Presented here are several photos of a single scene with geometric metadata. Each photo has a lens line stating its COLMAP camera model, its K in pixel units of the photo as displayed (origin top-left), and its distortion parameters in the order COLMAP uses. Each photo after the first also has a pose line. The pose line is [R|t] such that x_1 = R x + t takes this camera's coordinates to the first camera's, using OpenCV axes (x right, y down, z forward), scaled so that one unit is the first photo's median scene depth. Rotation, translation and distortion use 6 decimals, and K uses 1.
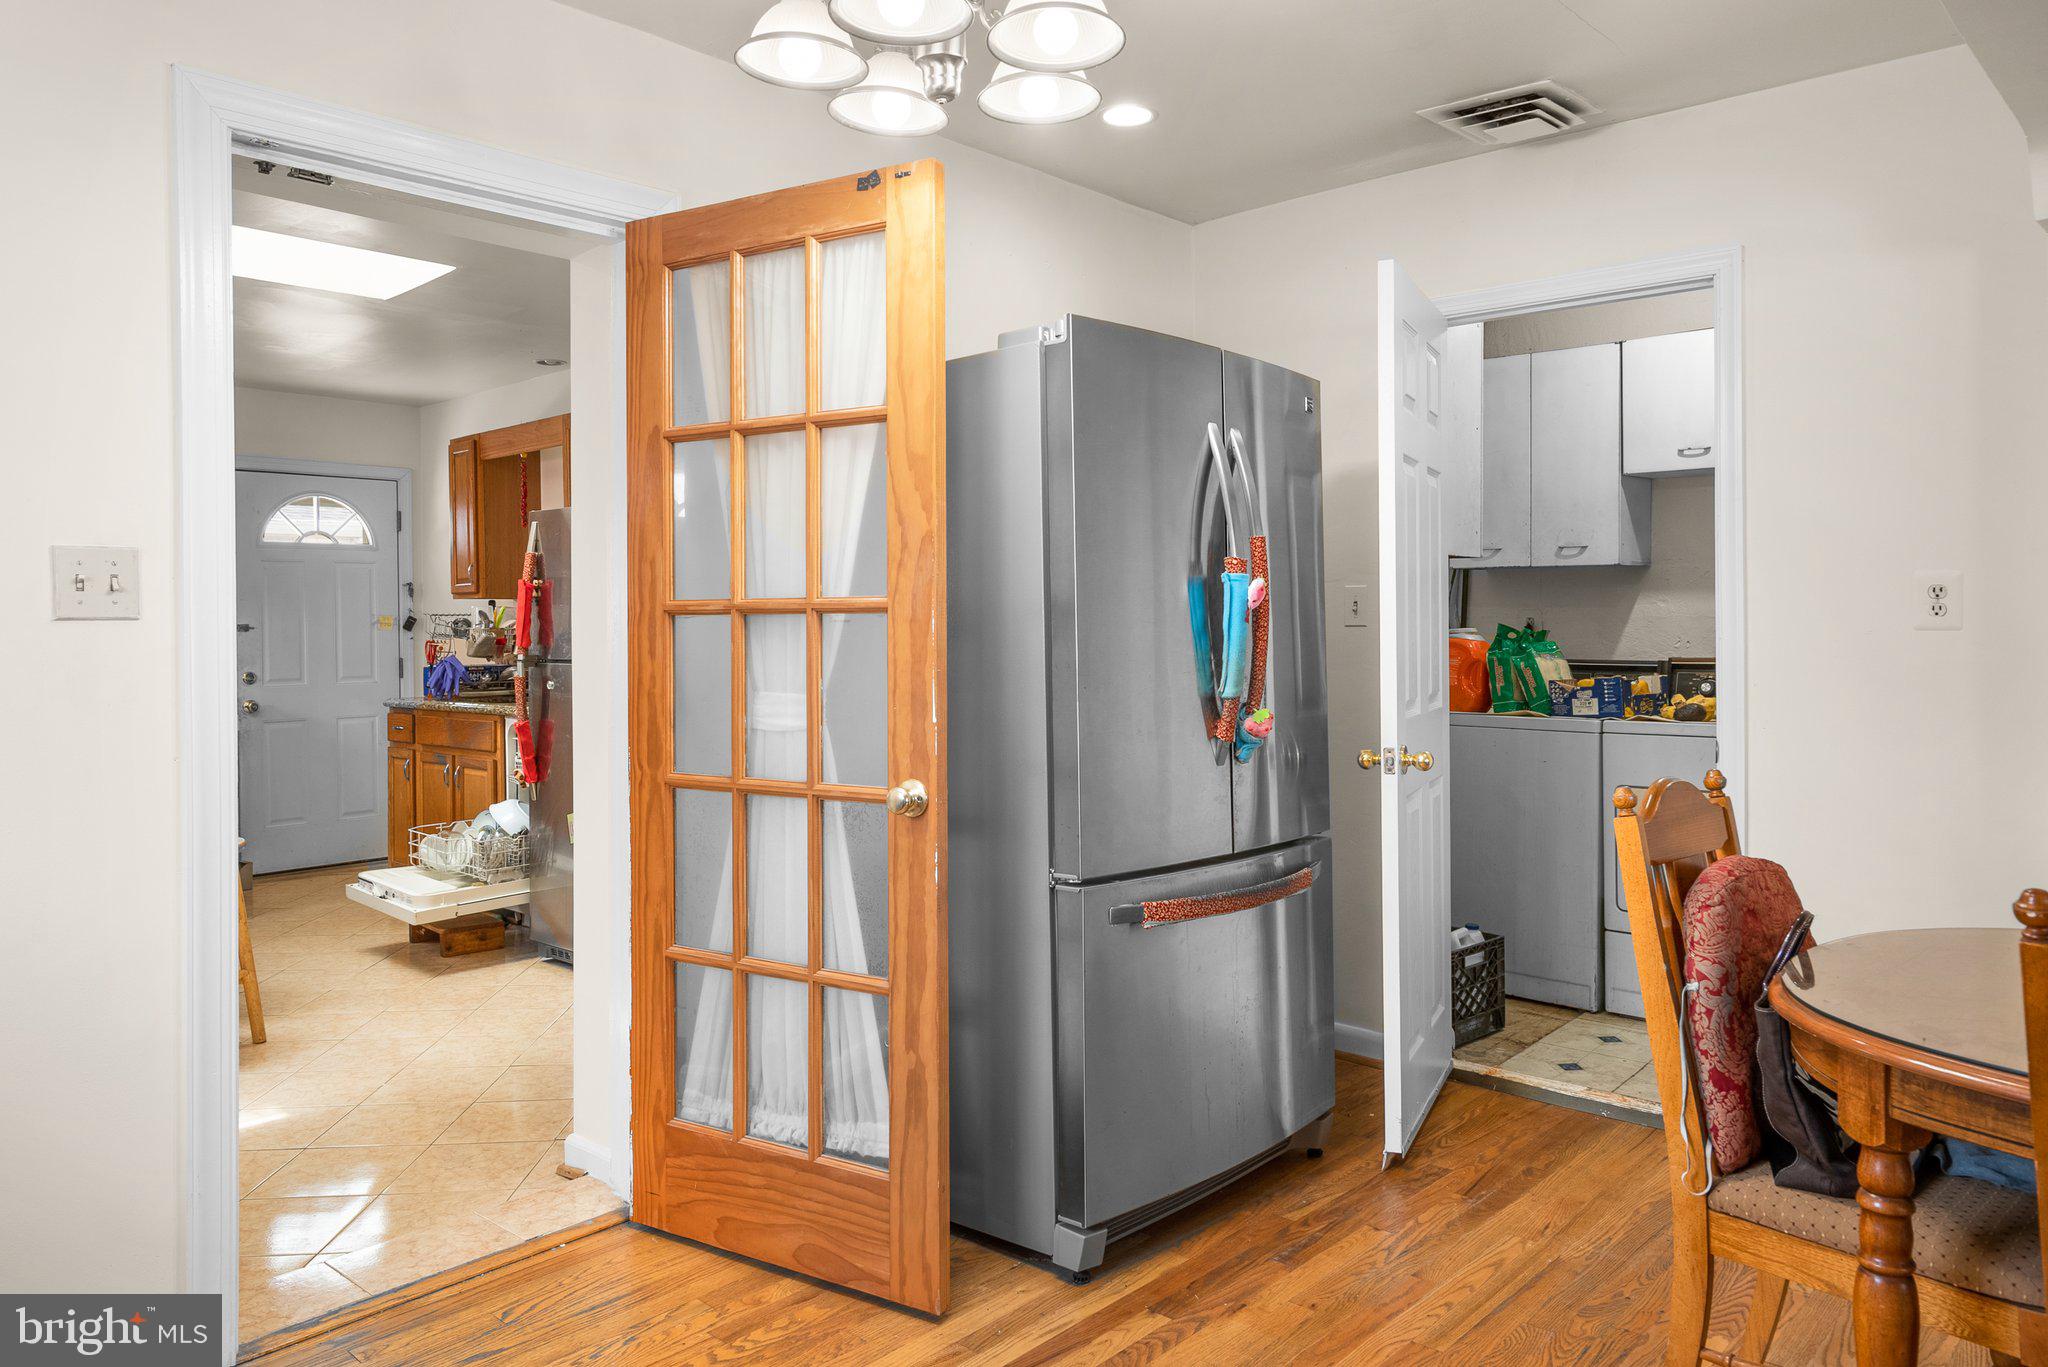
lens RADIAL K [[1403.5, 0, 1020.0], [0, 1403.5, 646.6], [0, 0, 1]] dist [0.004871, 0.001227]
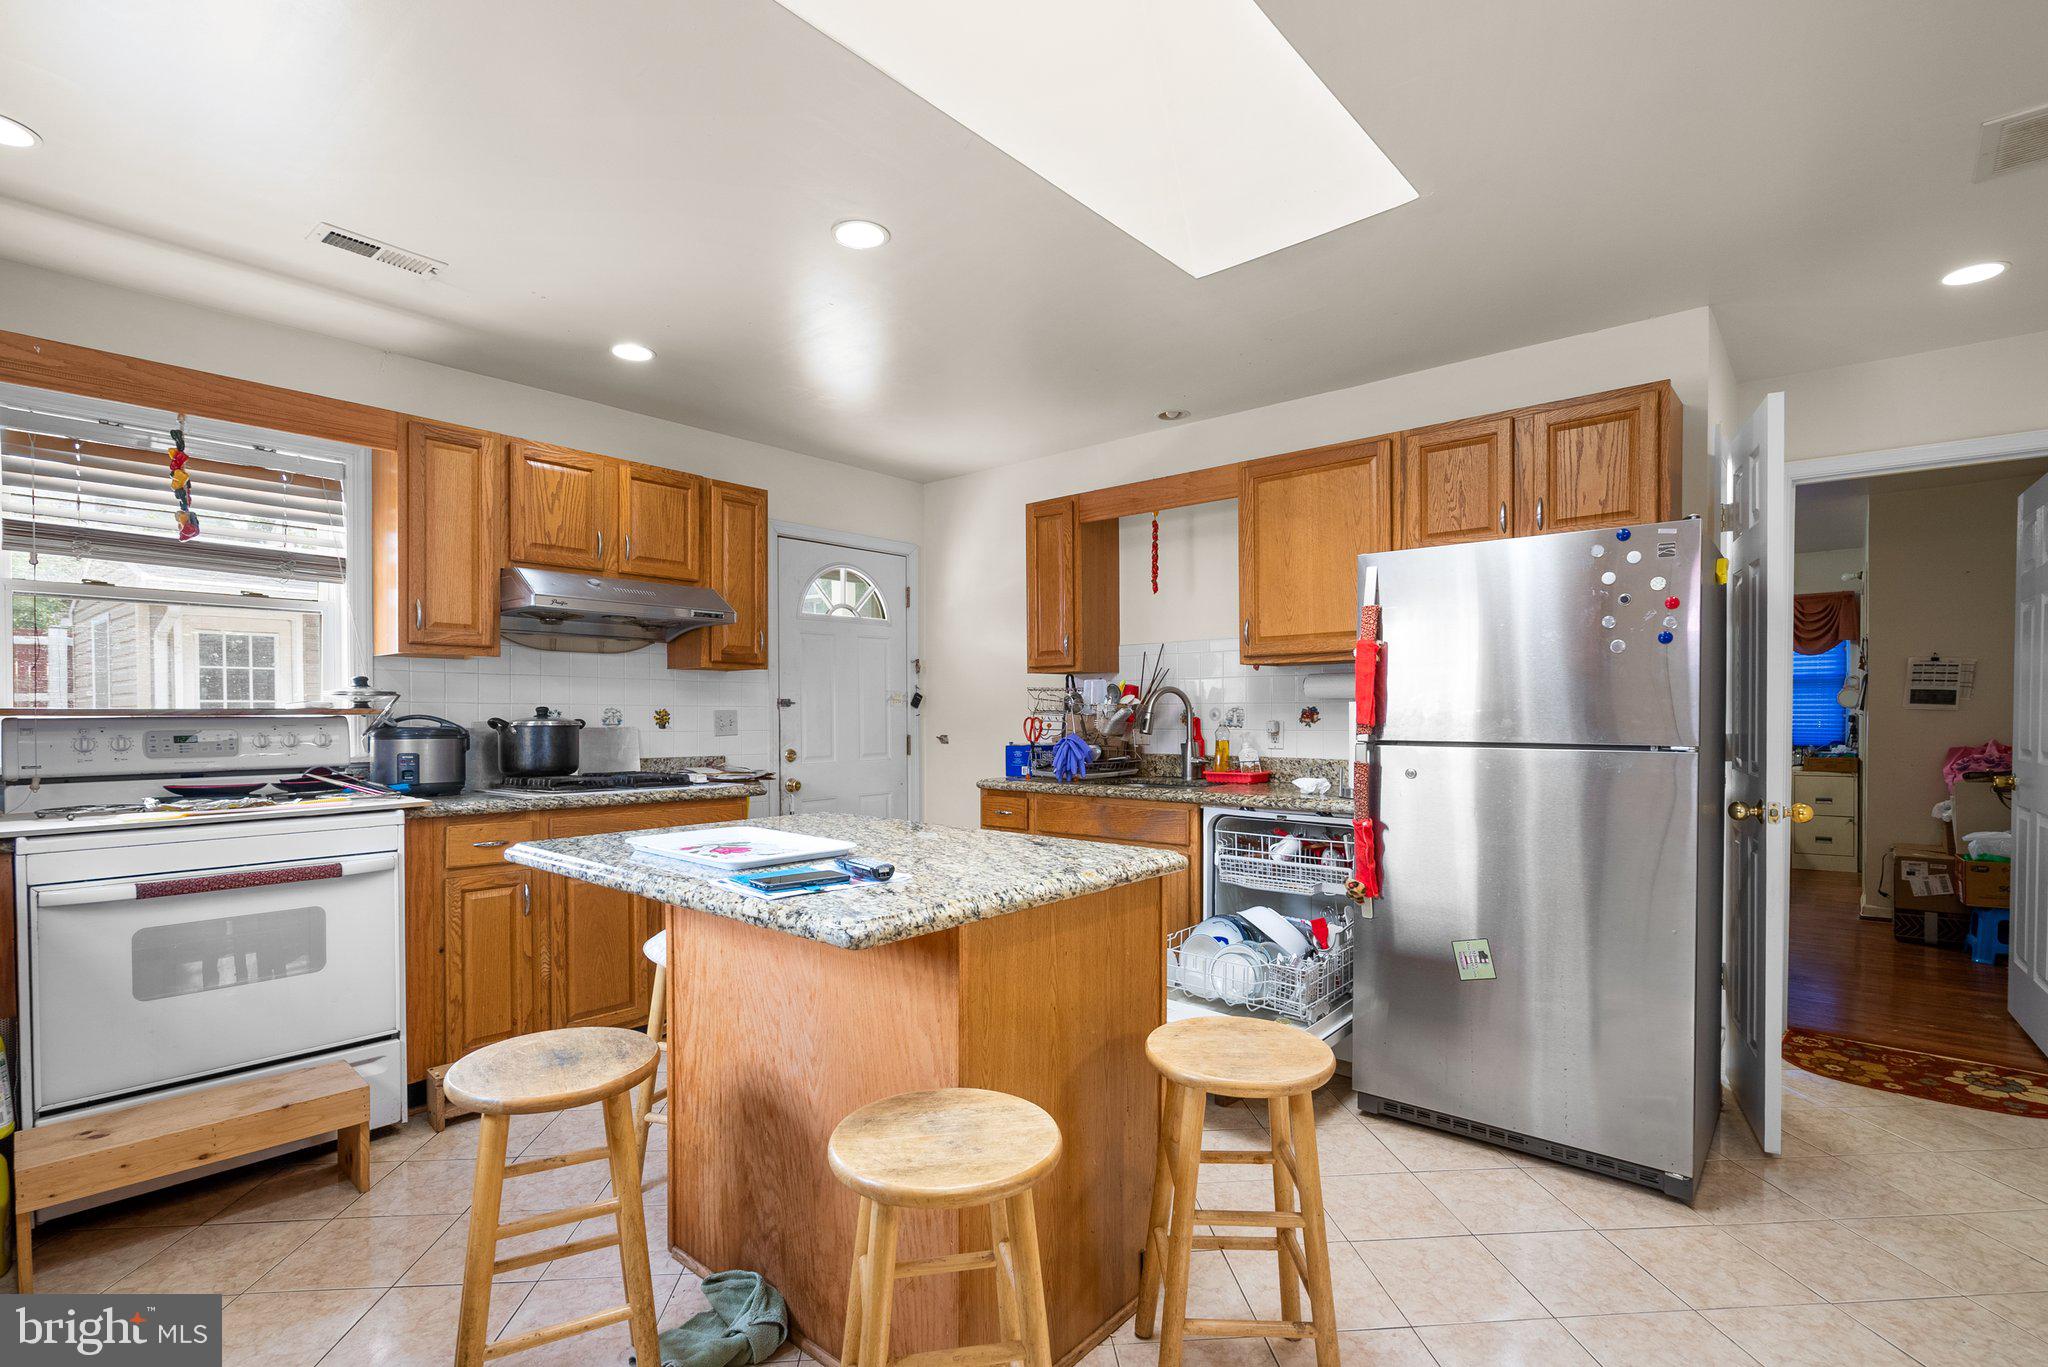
lens RADIAL K [[954.9, 0, 1030.8], [0, 954.9, 728.7], [0, 0, 1]] dist [0.000327, 0.000077]
pose [[0.999064, 0.008314, 0.042461, -0.905258], [-0.008393, 0.999963, 0.001673, 0.004477], [-0.042446, -0.002028, 0.999097, 0.758547]]
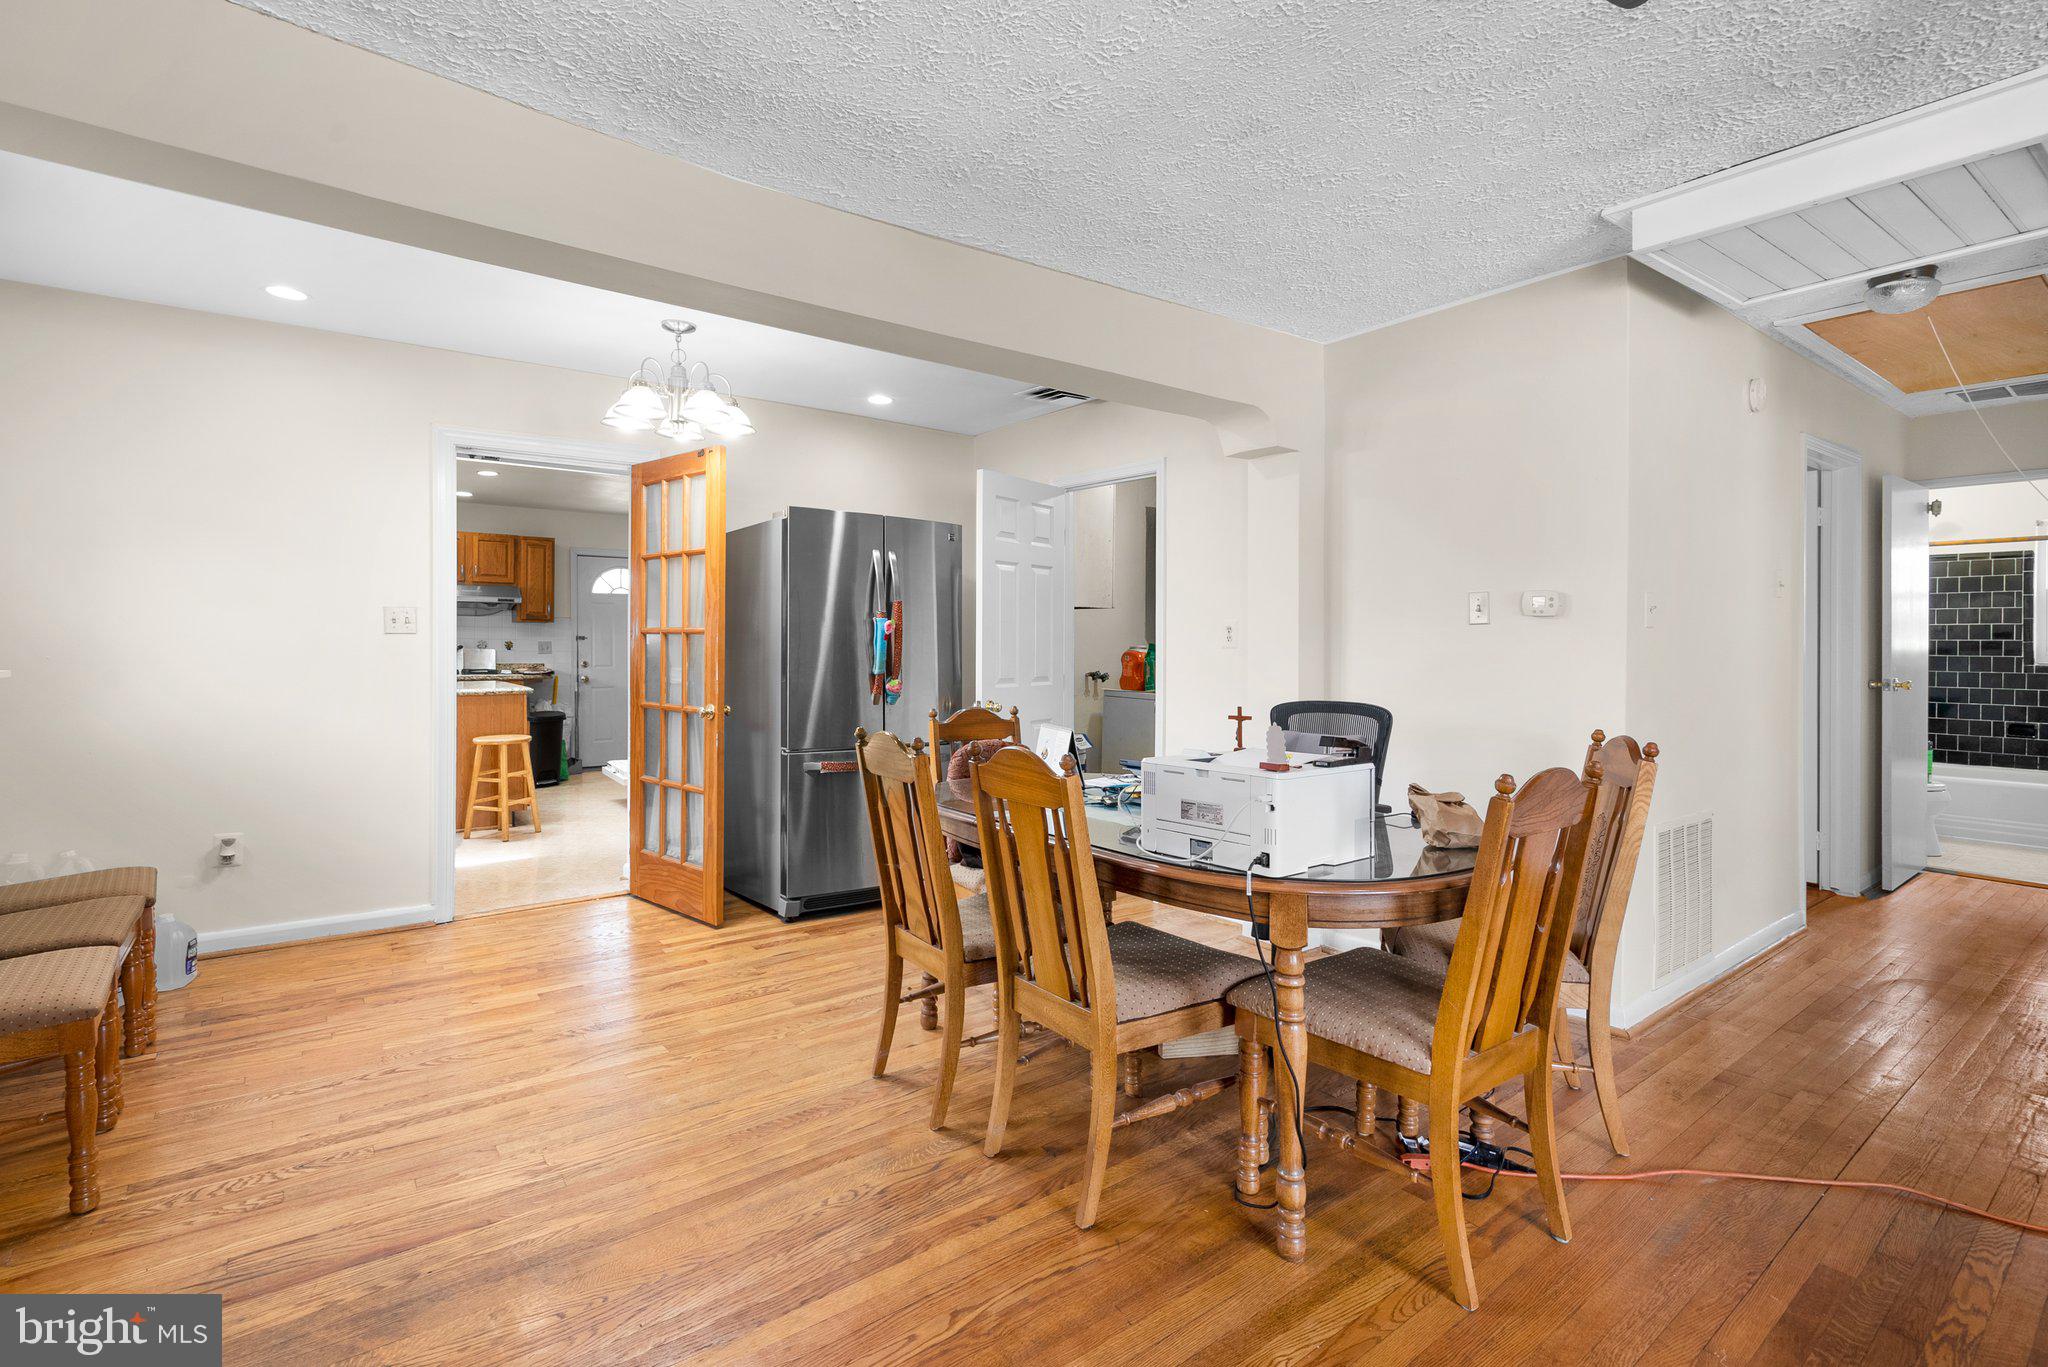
lens RADIAL K [[973.8, 0, 1023.2], [0, 973.8, 670.5], [0, 0, 1]] dist [-0.001891, -0.000115]
pose [[0.983920, 0.016900, -0.177810, 0.658994], [-0.014207, 0.999764, 0.016412, 0.001673], [0.178046, -0.013622, 0.983928, -0.480357]]
